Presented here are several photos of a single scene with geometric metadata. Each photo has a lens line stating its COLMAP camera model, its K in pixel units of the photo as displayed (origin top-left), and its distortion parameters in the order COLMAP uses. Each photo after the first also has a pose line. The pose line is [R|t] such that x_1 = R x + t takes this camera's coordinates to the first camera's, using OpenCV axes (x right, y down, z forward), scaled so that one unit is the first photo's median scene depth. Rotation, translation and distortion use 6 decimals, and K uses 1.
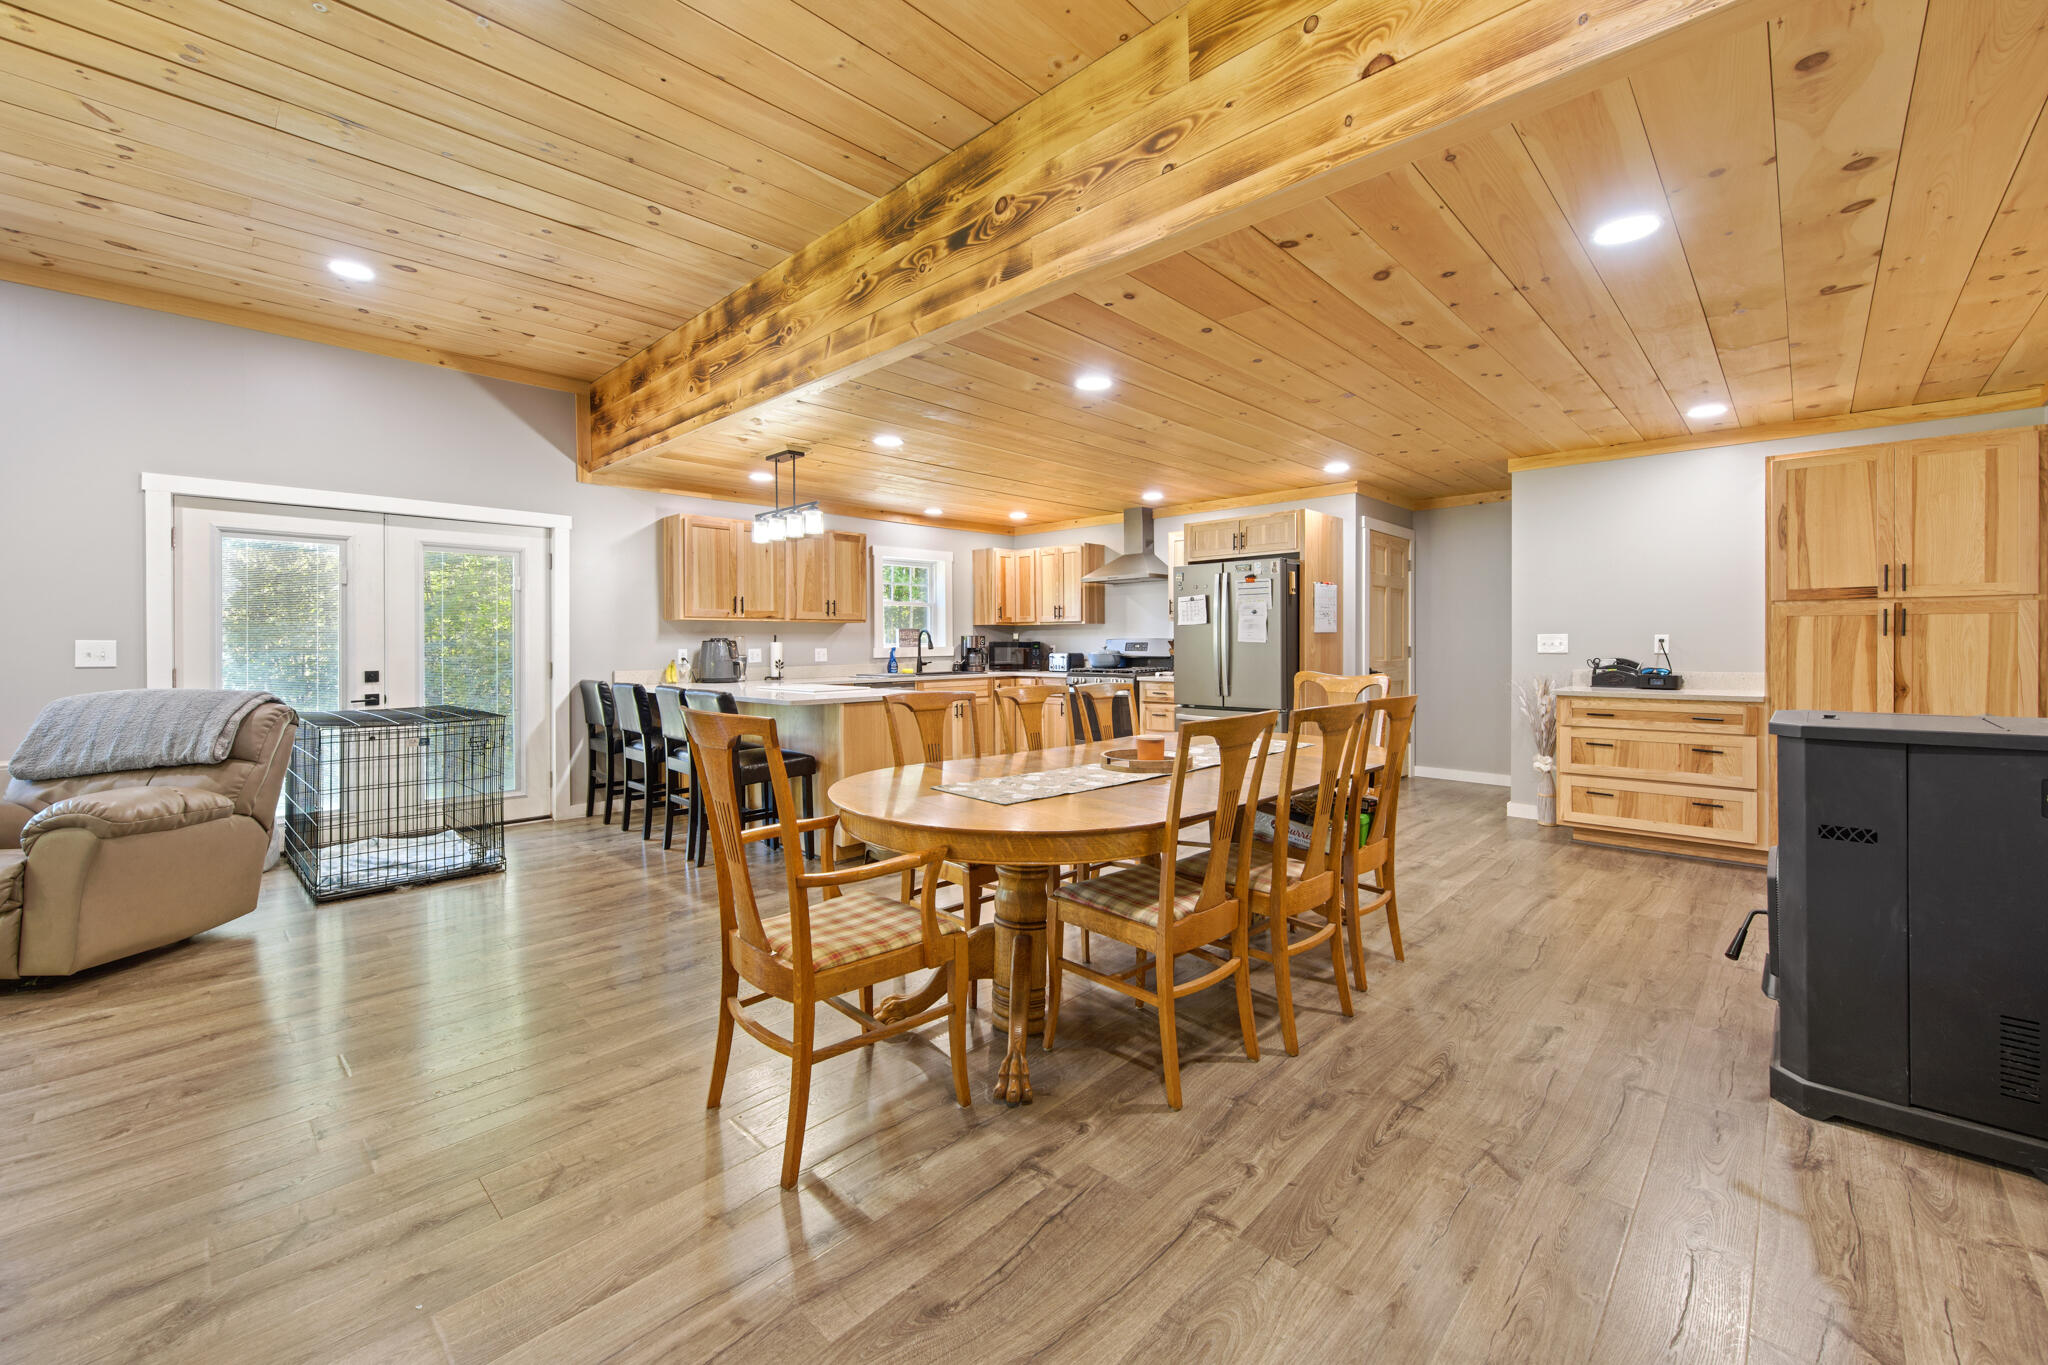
lens RADIAL K [[823.8, 0, 1030.9], [0, 823.8, 647.5], [0, 0, 1]] dist [-0.002051, 0.000847]
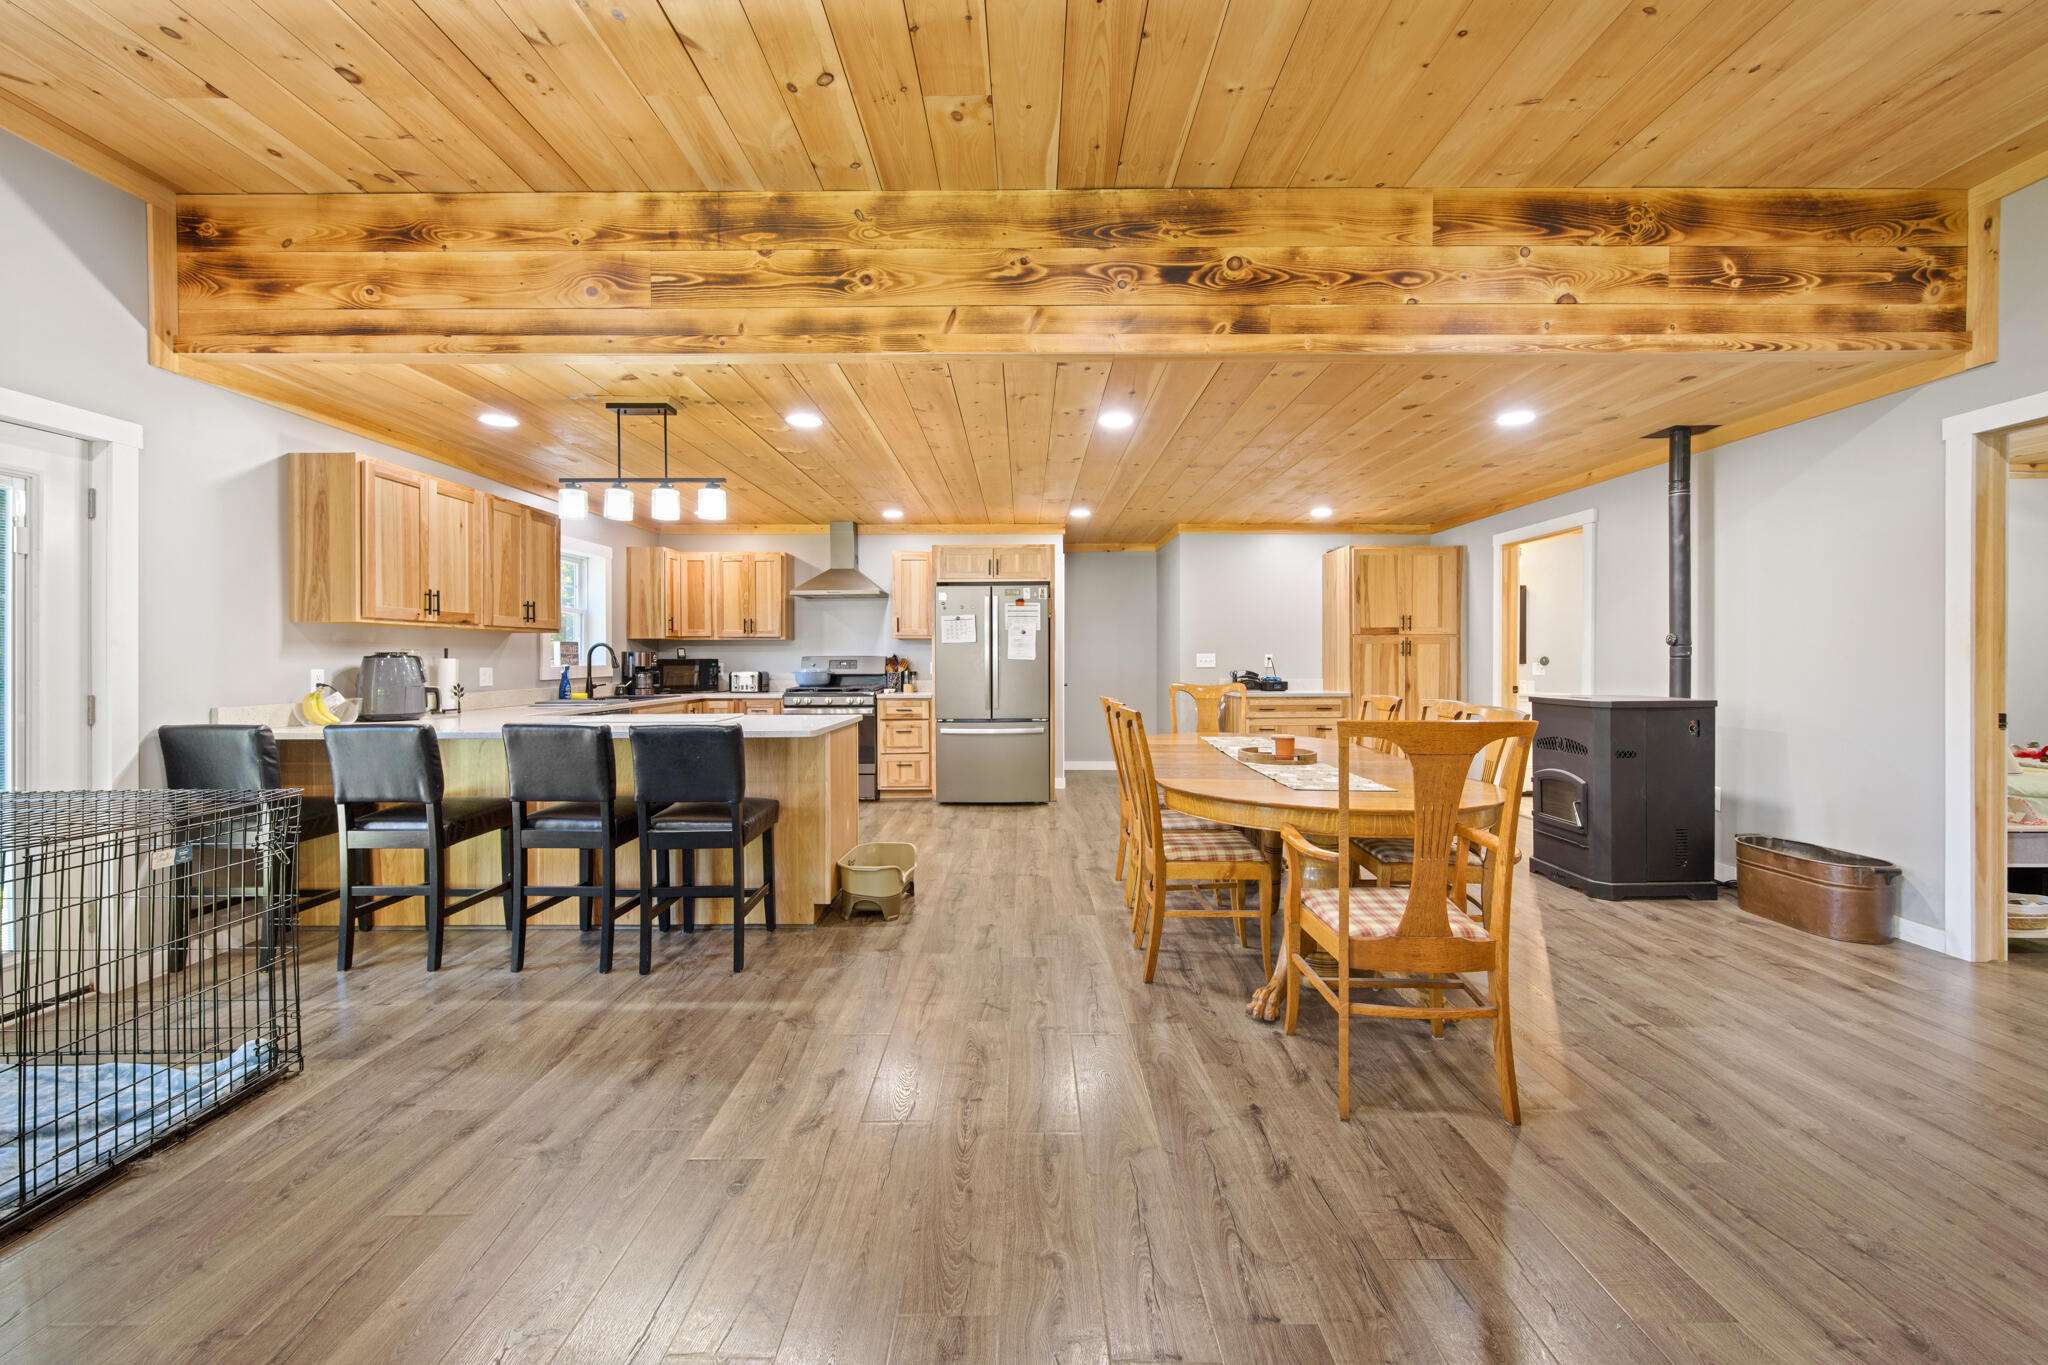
lens RADIAL K [[823.8, 0, 1033.1], [0, 823.8, 658.0], [0, 0, 1]] dist [-0.002051, 0.000847]
pose [[0.718631, 0.002968, 0.695385, -0.571179], [0.004690, 0.999947, -0.009115, 0.002077], [-0.695375, 0.009812, 0.718580, 0.226280]]
